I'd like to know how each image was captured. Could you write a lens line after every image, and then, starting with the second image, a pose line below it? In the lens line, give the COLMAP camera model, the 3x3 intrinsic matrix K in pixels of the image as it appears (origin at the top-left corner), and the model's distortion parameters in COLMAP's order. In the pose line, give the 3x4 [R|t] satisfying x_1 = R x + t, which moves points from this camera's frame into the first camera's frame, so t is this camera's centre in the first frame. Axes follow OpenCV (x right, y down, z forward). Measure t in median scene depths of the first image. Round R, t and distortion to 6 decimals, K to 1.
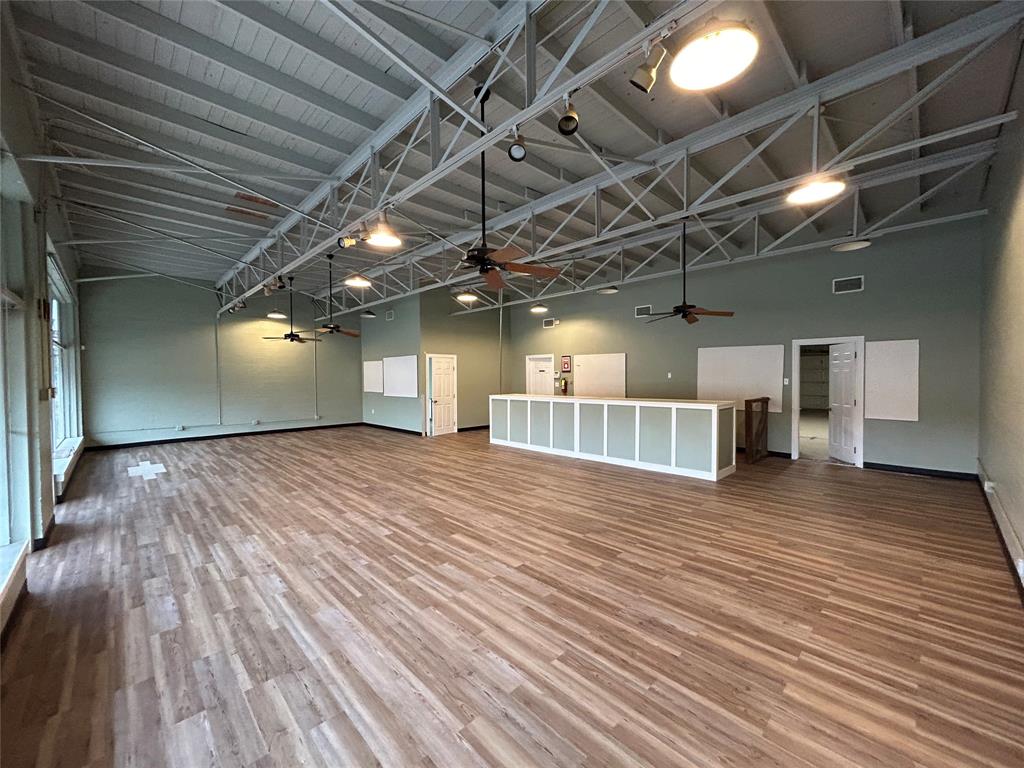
lens RADIAL K [[409.9, 0, 513.5], [0, 409.9, 384.4], [0, 0, 1]] dist [-0.000636, 0.000403]
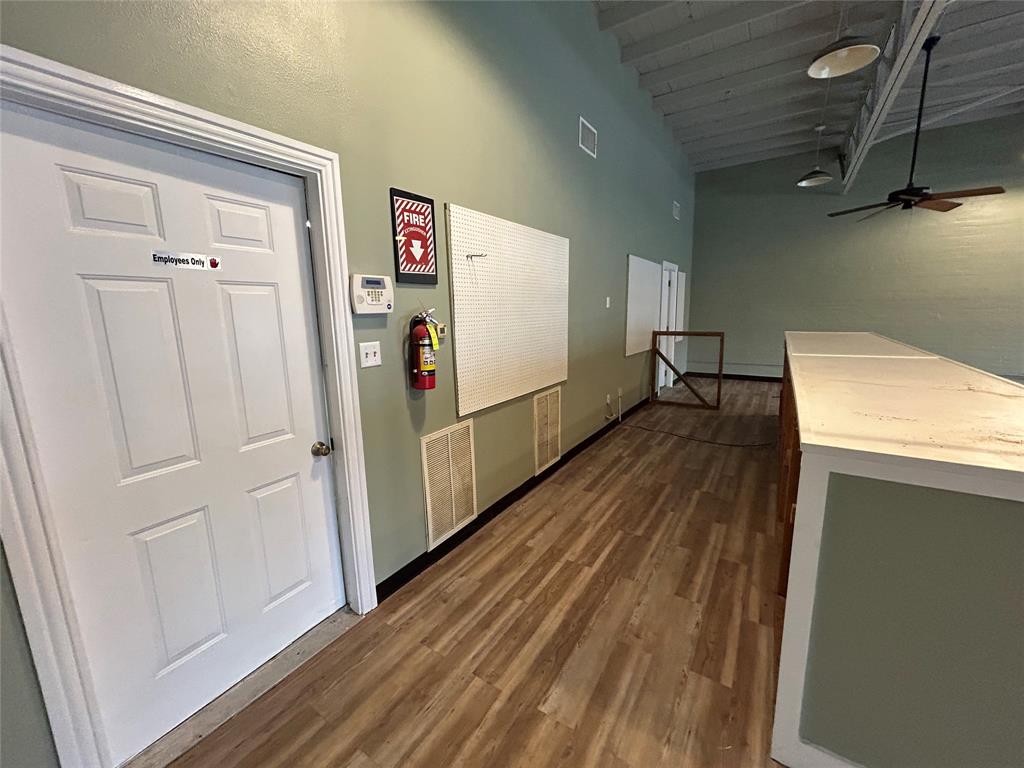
lens RADIAL K [[411.3, 0, 512.5], [0, 411.3, 384.5], [0, 0, 1]] dist [-0.001962, 0.000416]
pose [[-0.224468, -0.165840, 0.960266, -0.172317], [0.045424, 0.982561, 0.180309, -0.035005], [-0.973422, 0.084093, -0.213021, 2.249181]]
